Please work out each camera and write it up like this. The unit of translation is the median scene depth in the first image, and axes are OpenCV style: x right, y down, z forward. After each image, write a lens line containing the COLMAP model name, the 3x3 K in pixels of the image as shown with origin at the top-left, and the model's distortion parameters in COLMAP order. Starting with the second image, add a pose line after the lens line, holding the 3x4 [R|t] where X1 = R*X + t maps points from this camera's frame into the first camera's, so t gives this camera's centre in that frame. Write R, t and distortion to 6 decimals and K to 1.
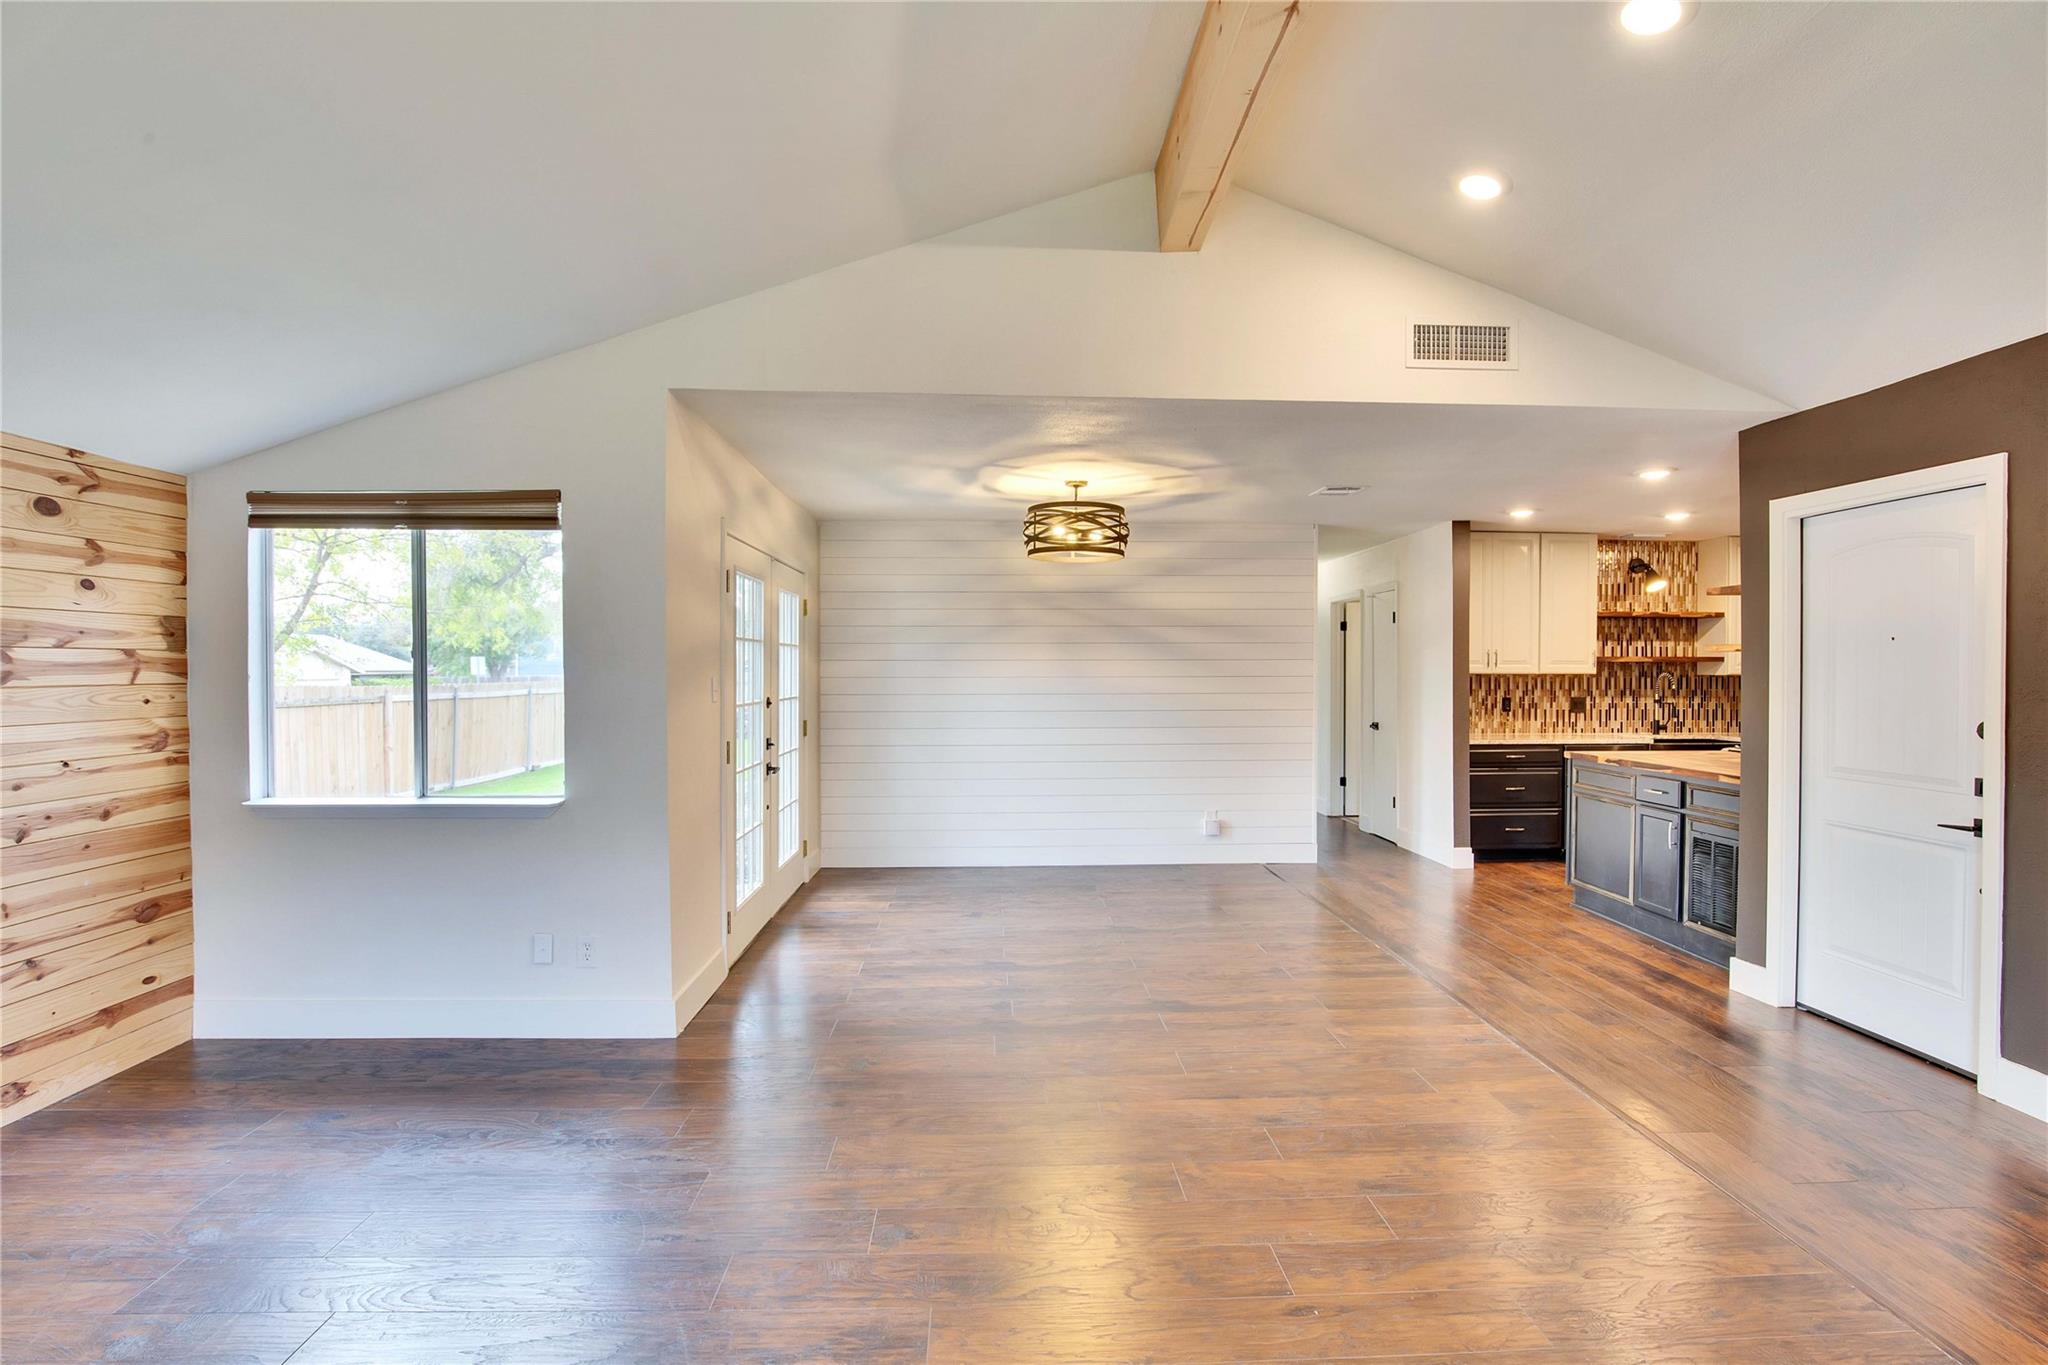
lens RADIAL K [[943.0, 0, 1026.2], [0, 943.0, 683.7], [0, 0, 1]] dist [-0.037521, 0.008426]
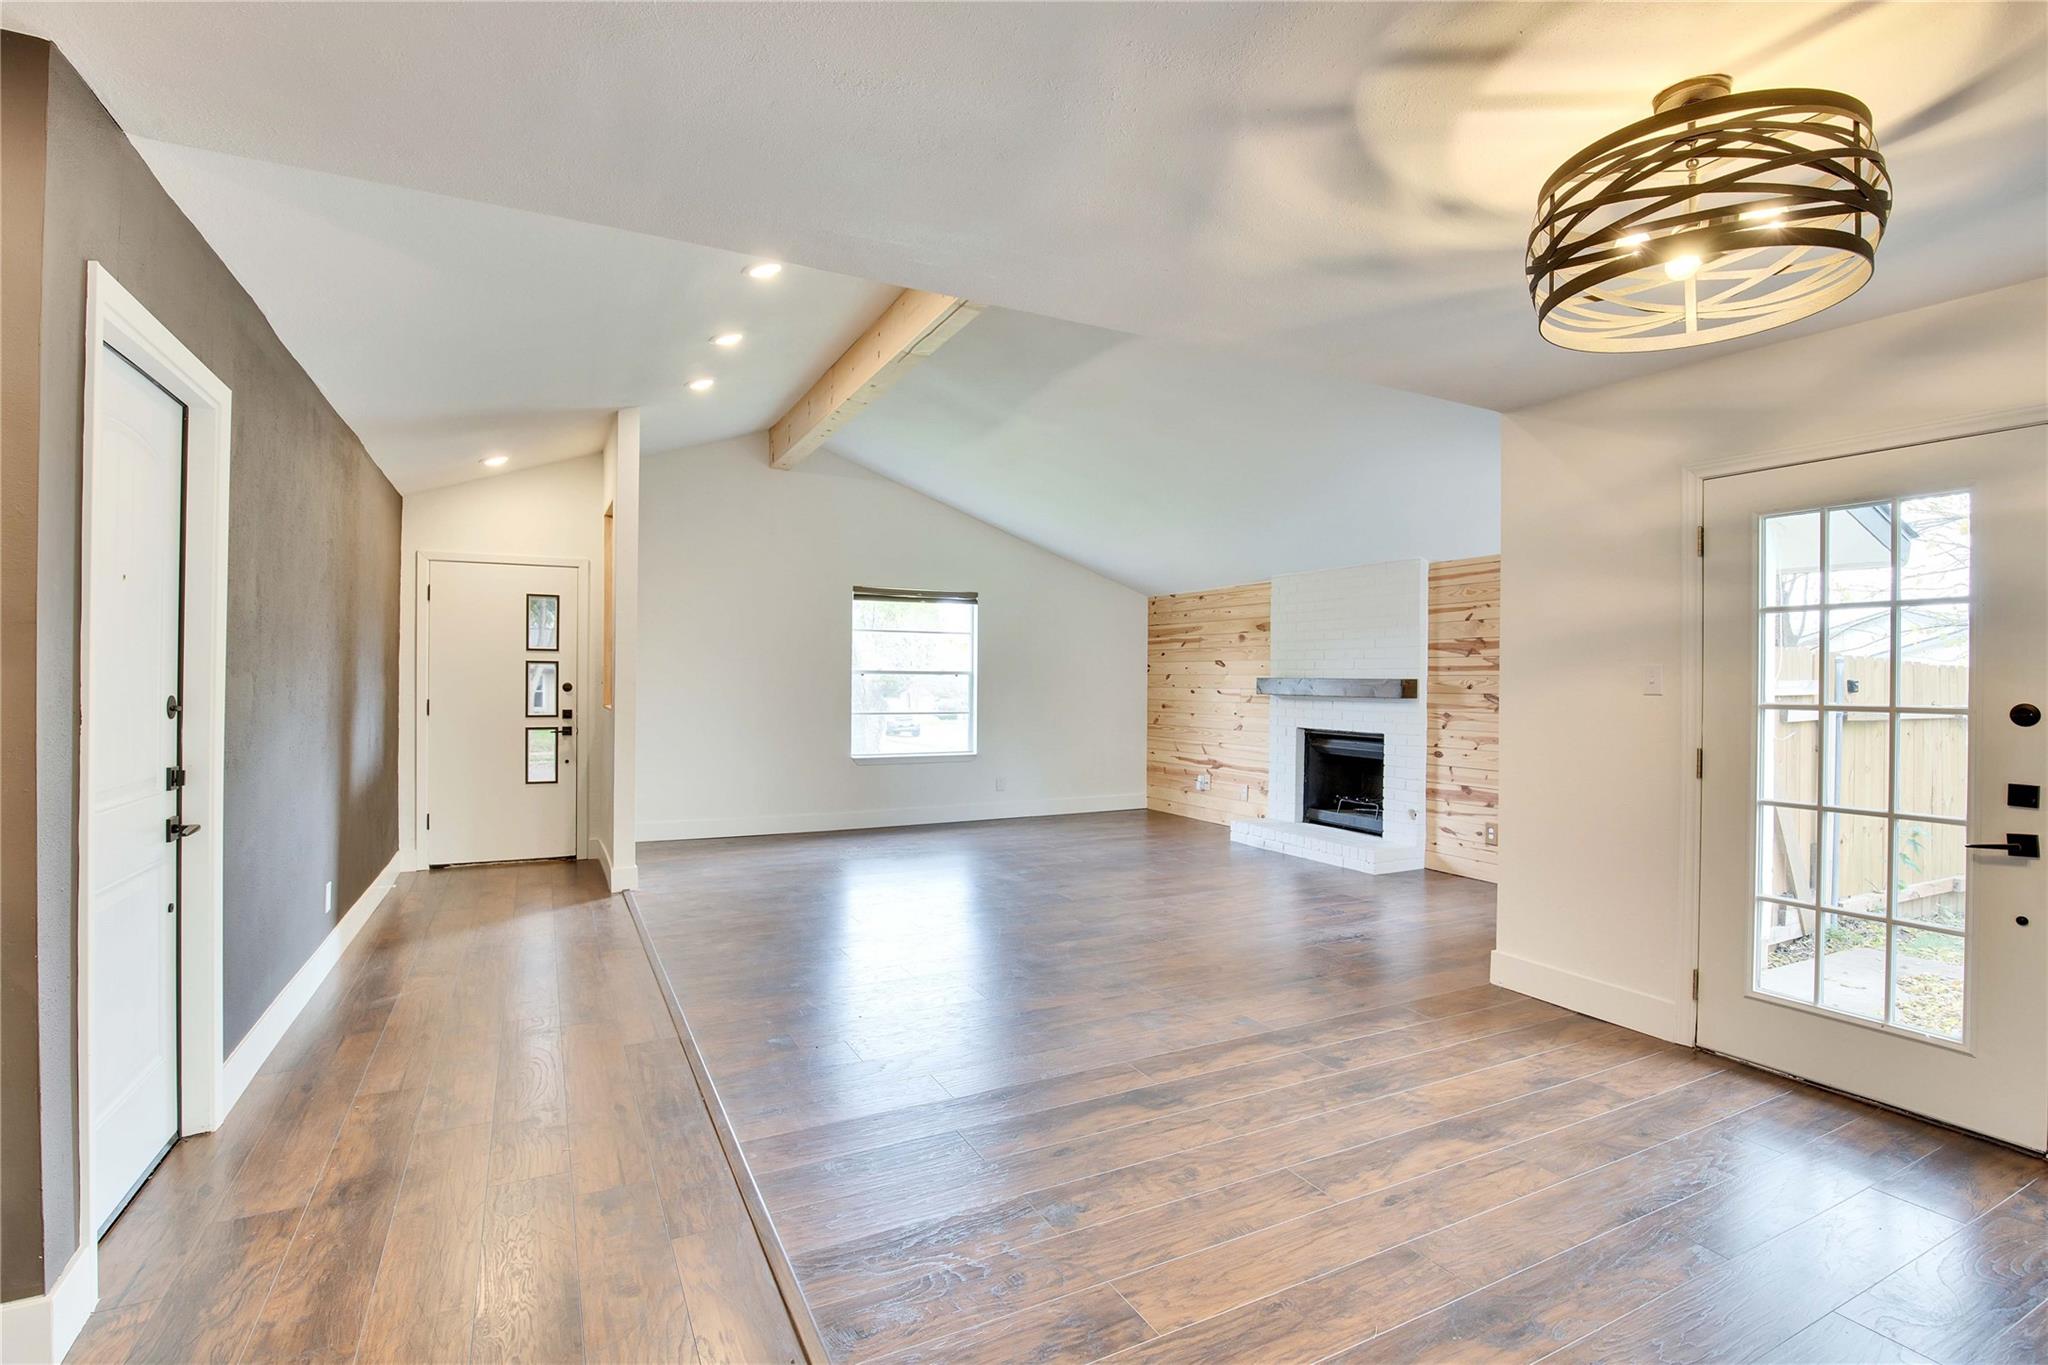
lens RADIAL K [[955.3, 0, 1027.1], [0, 955.3, 682.8], [0, 0, 1]] dist [-0.037834, 0.008018]
pose [[-0.906229, -0.006295, -0.422740, 0.663270], [-0.014588, 0.999759, 0.016384, 0.003962], [0.422535, 0.021014, -0.906103, 1.912396]]
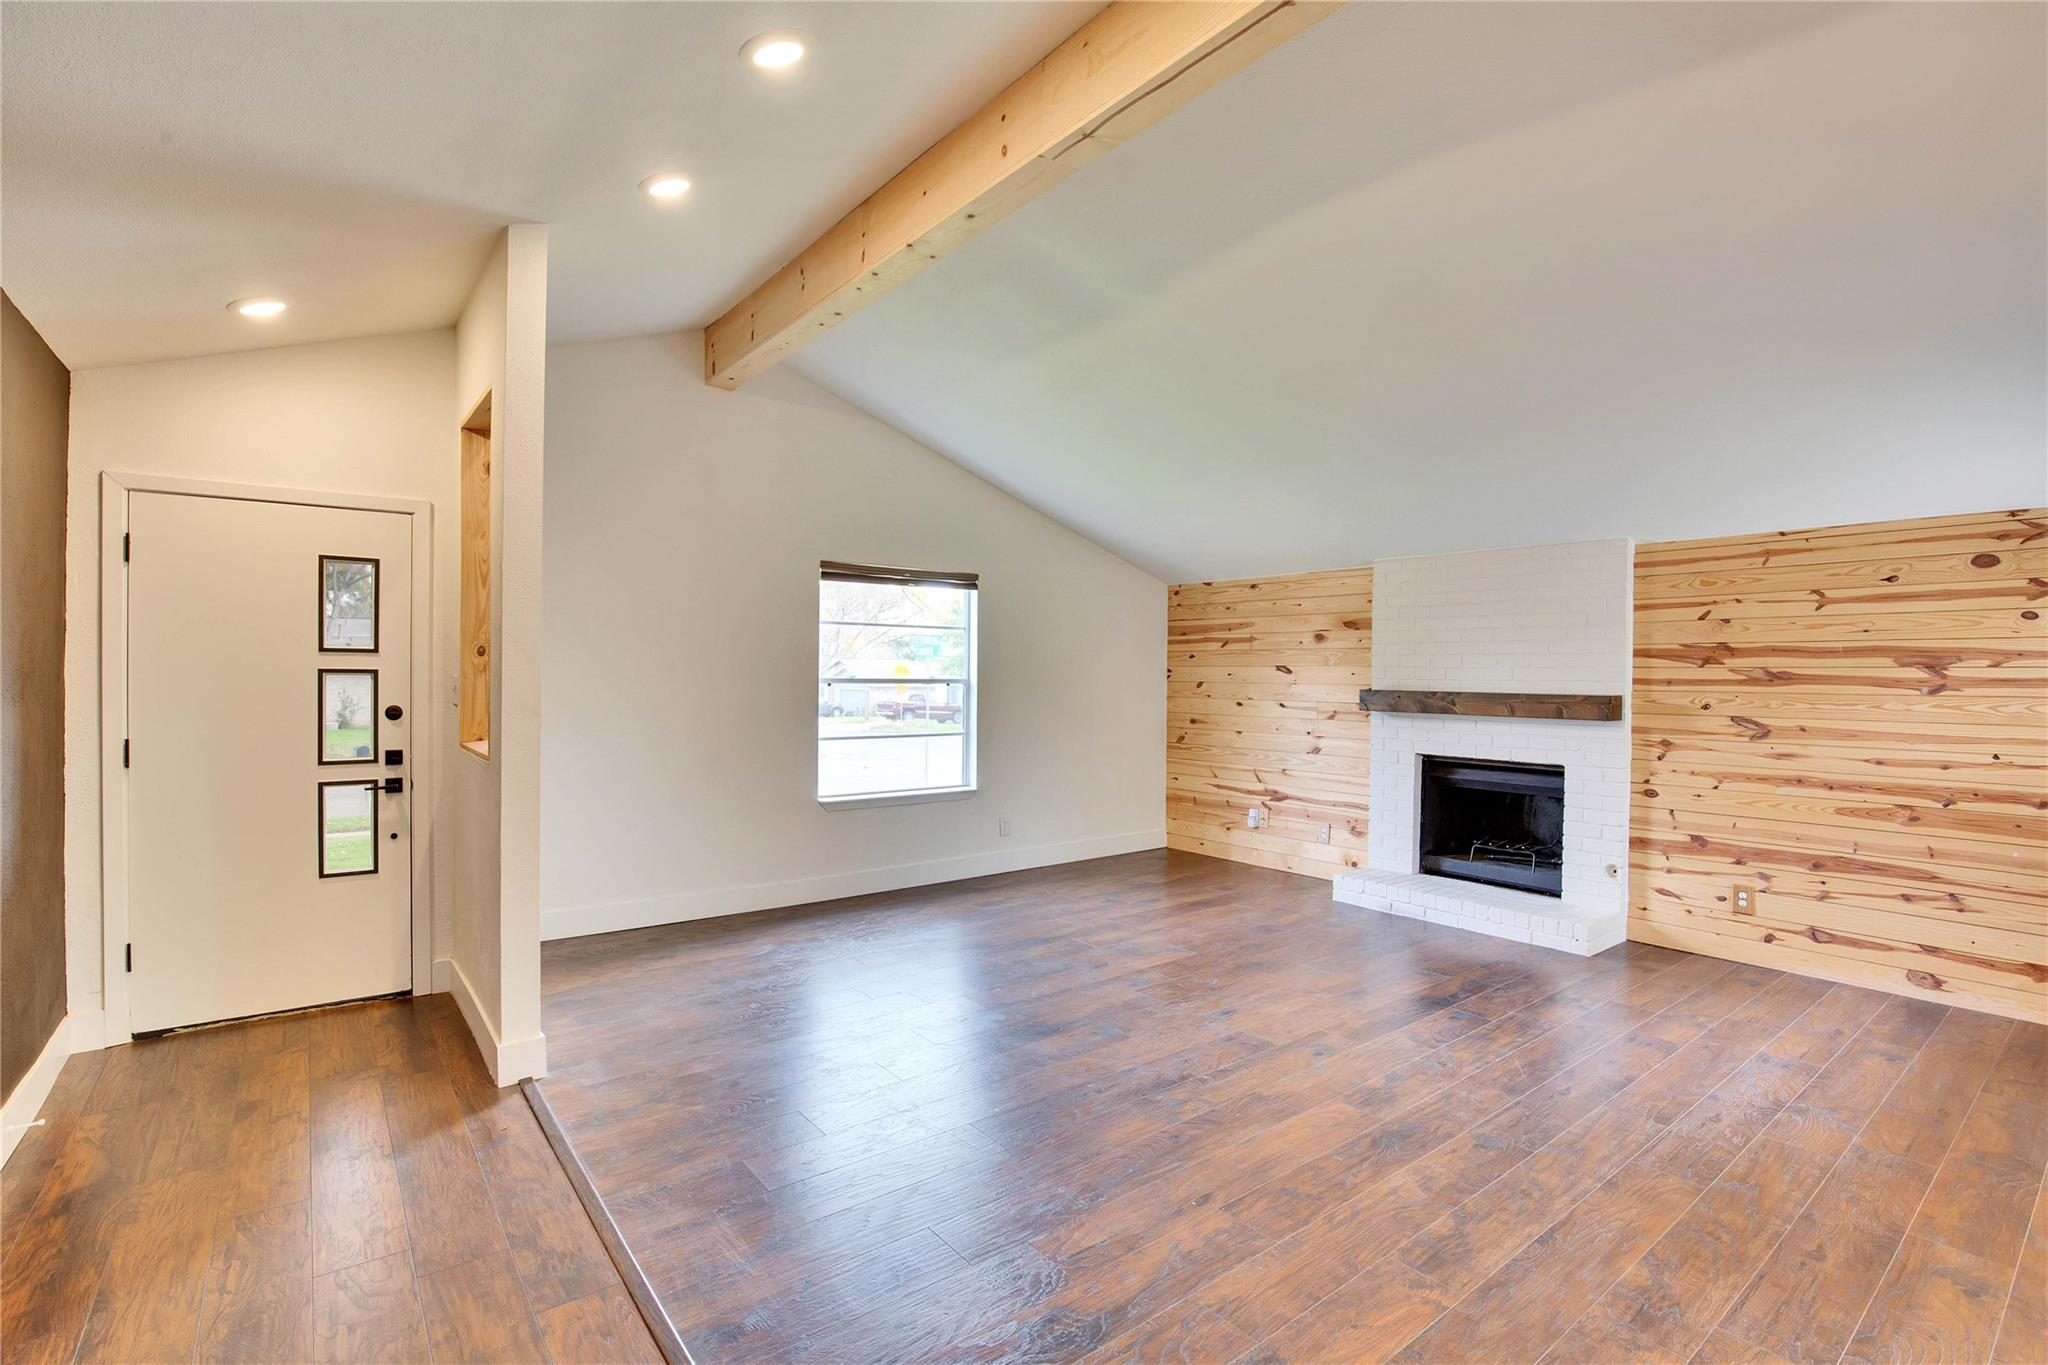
lens RADIAL K [[943.0, 0, 1026.2], [0, 943.0, 683.7], [0, 0, 1]] dist [-0.037521, 0.008426]
pose [[-0.812626, -0.002216, -0.582782, 0.731796], [-0.018128, 0.999605, 0.021476, -0.016591], [0.582504, 0.028017, -0.812345, 1.117745]]
